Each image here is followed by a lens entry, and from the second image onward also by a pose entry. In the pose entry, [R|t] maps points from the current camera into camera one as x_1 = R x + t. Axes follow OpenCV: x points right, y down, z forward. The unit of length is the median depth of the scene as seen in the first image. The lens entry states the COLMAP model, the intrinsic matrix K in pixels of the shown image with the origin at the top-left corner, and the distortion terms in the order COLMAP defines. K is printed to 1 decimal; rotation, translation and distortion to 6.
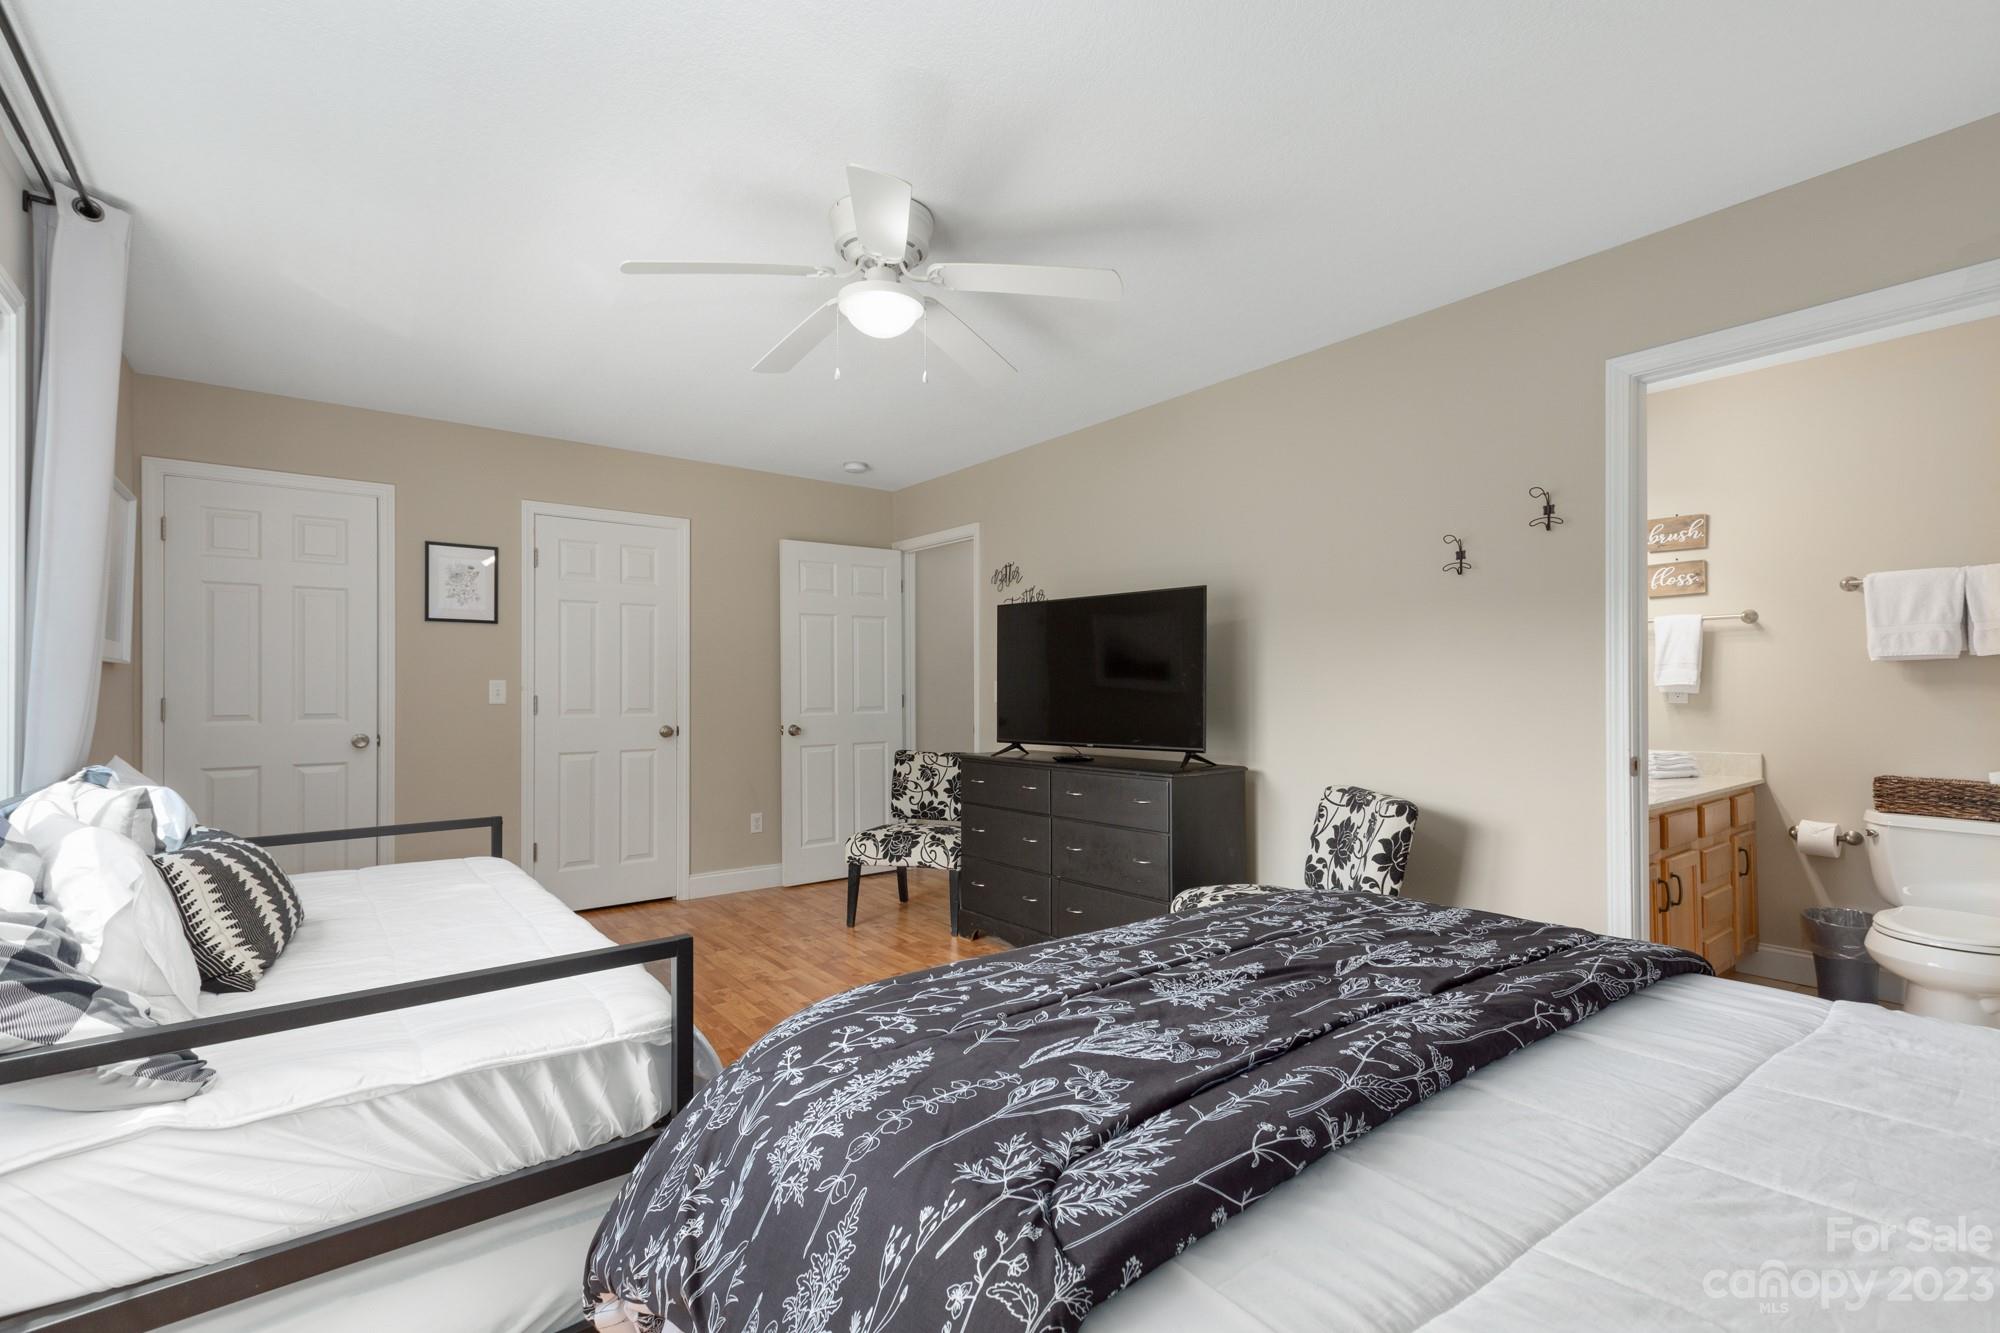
lens RADIAL K [[907.3, 0, 983.5], [0, 907.3, 680.0], [0, 0, 1]] dist [0.004456, -0.000904]
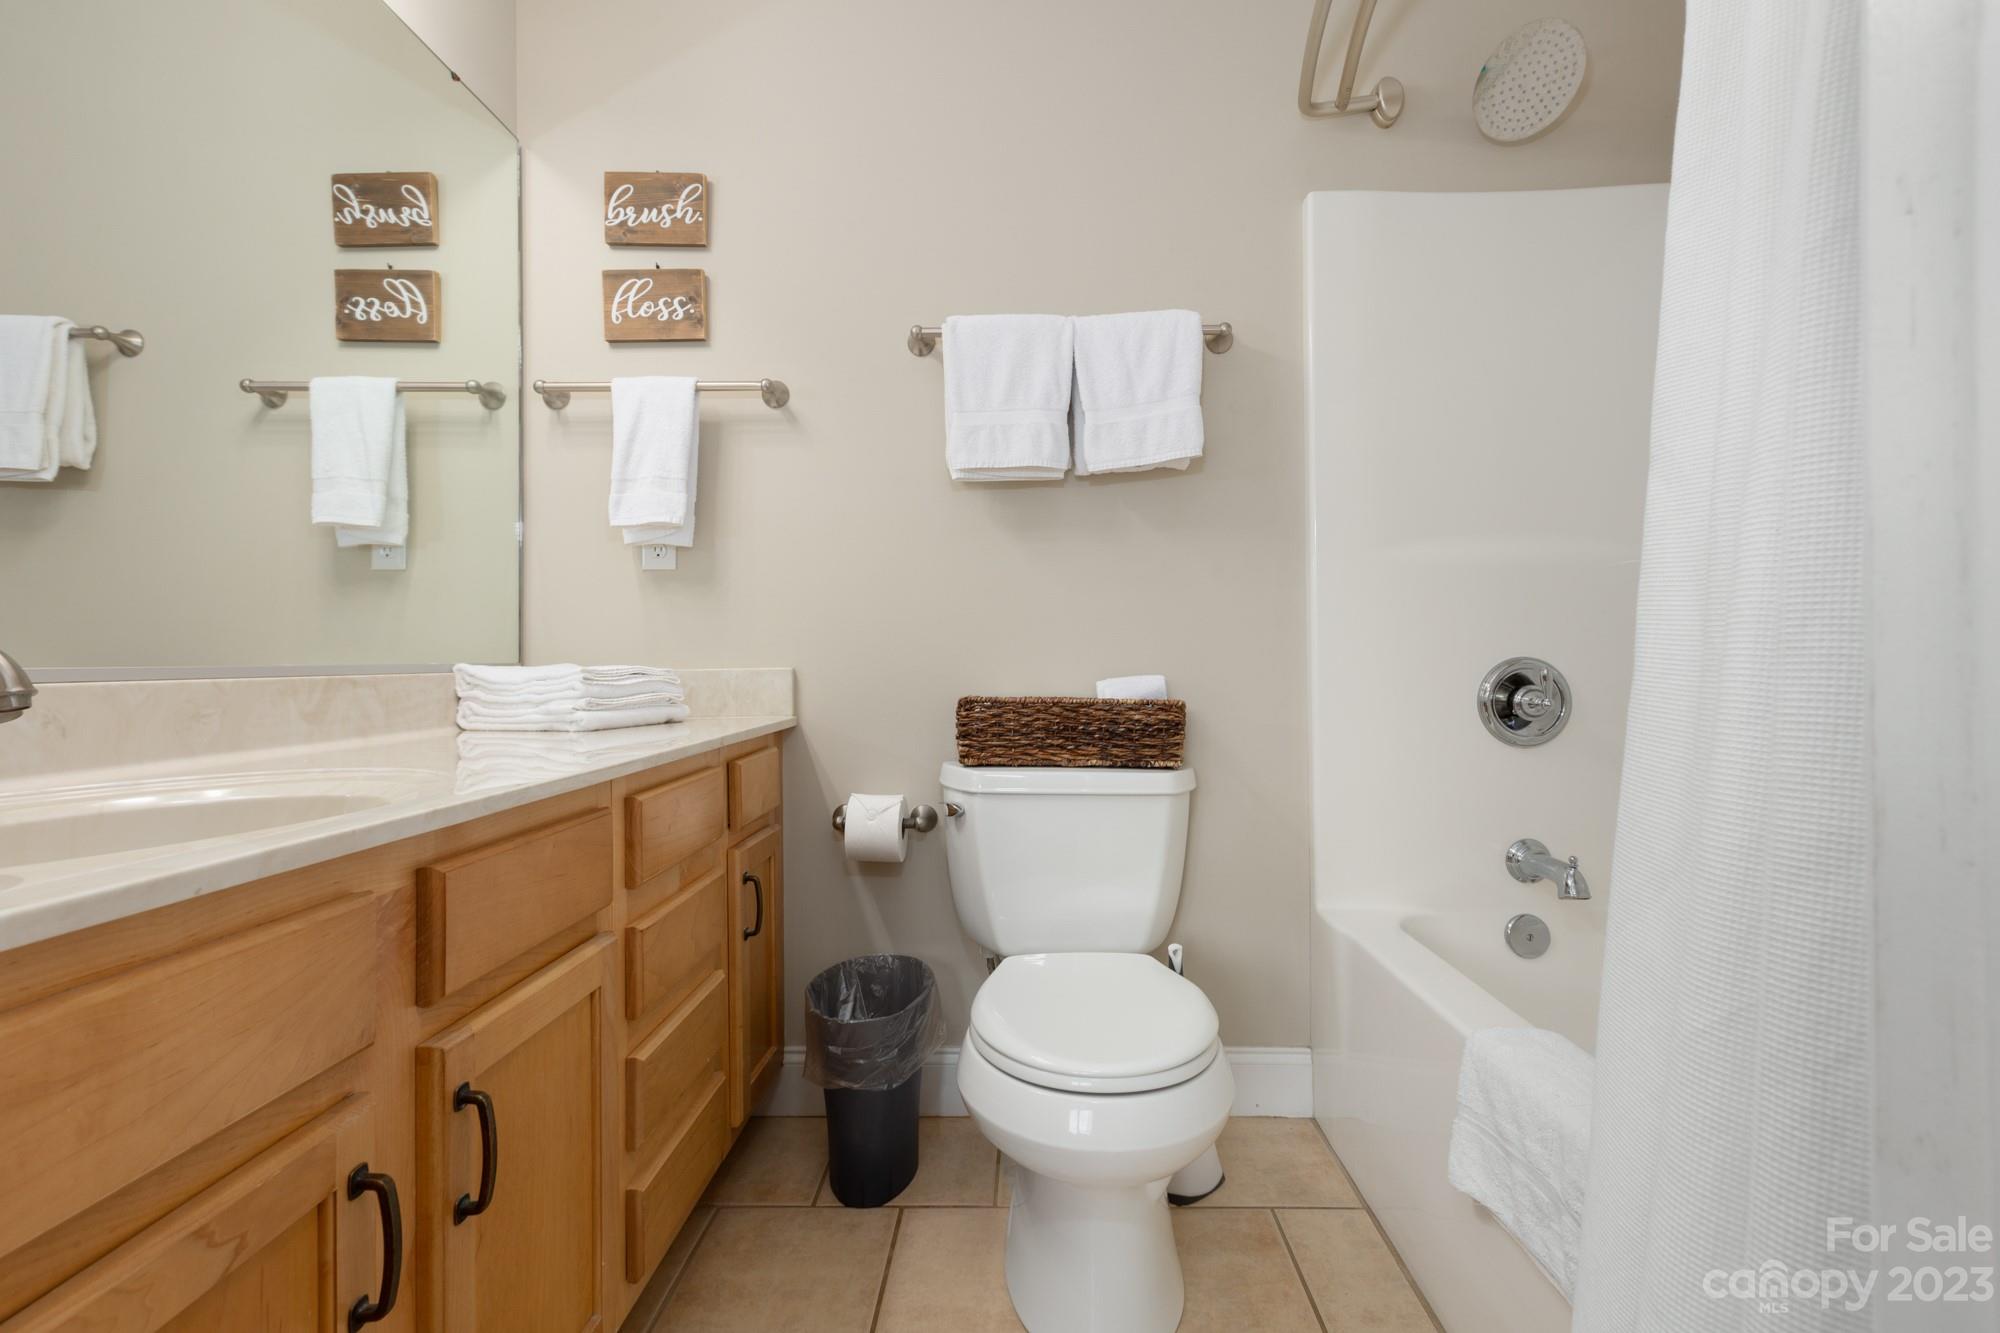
lens RADIAL K [[907.3, 0, 999.5], [0, 907.3, 654.1], [0, 0, 1]] dist [0.004456, -0.000904]
pose [[0.628898, 0.005704, 0.777467, 0.575386], [-0.004791, 0.999983, -0.003461, 0.080199], [-0.777473, -0.001548, 0.628914, 0.637839]]
